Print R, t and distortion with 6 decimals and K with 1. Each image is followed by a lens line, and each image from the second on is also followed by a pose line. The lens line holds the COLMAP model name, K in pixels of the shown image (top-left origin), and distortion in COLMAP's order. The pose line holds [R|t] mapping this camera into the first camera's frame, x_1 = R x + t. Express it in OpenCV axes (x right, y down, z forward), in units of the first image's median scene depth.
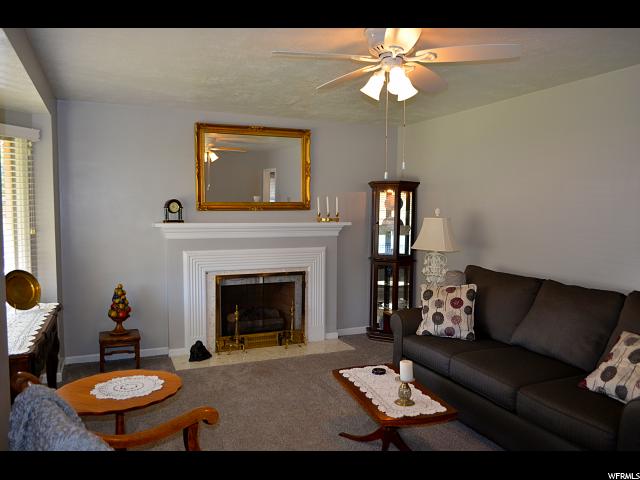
lens RADIAL K [[495.7, 0, 320.0], [0, 495.7, 240.0], [0, 0, 1]] dist [-0.029678, -0.000978]
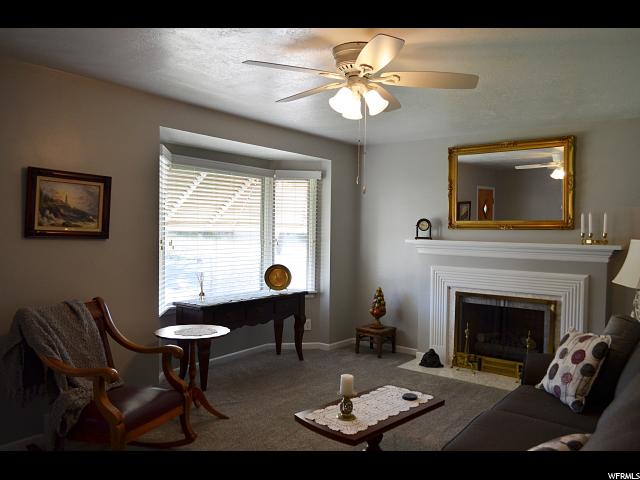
lens RADIAL K [[495.7, 0, 320.0], [0, 495.7, 240.0], [0, 0, 1]] dist [-0.029678, -0.000978]
pose [[0.475062, 0.025069, -0.879595, 0.575104], [-0.065414, 0.997834, -0.006891, -0.010056], [0.877517, 0.060812, 0.475673, 0.255935]]
